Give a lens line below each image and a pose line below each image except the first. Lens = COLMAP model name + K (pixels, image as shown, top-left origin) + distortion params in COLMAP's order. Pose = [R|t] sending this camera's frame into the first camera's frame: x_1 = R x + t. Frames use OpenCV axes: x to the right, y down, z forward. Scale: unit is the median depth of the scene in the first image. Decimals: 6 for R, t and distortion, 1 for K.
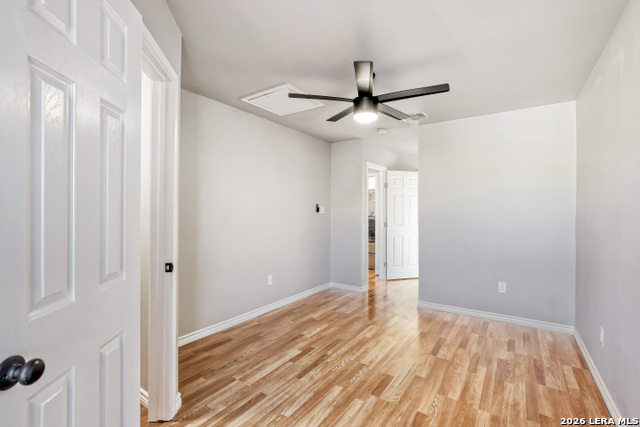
lens RADIAL K [[290.7, 0, 323.0], [0, 290.7, 212.2], [0, 0, 1]] dist [-0.014106, 0.001525]
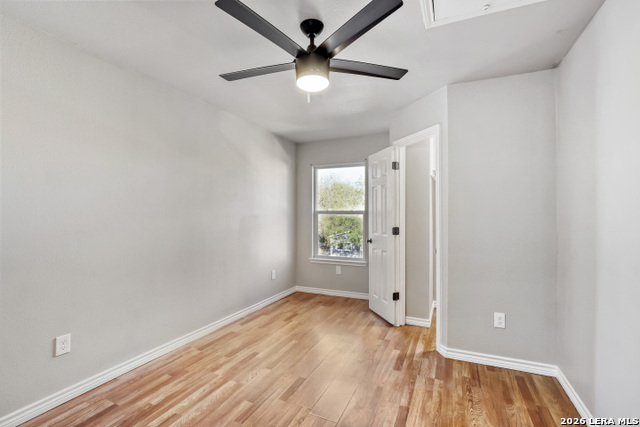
lens RADIAL K [[290.7, 0, 322.7], [0, 290.7, 214.0], [0, 0, 1]] dist [-0.014106, 0.001525]
pose [[-0.985144, -0.005905, -0.171626, 0.258001], [-0.005955, 0.999982, -0.000227, -0.001859], [0.171624, 0.000798, -0.985162, 1.827182]]
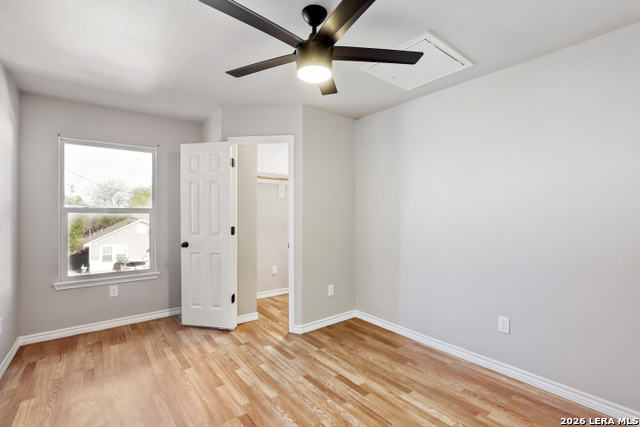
lens RADIAL K [[290.7, 0, 317.6], [0, 290.7, 213.9], [0, 0, 1]] dist [-0.014106, 0.001525]
pose [[-0.310708, -0.004939, -0.950493, 0.834581], [-0.002488, 0.999987, -0.004383, 0.005115], [0.950502, 0.001003, -0.310716, 1.296464]]
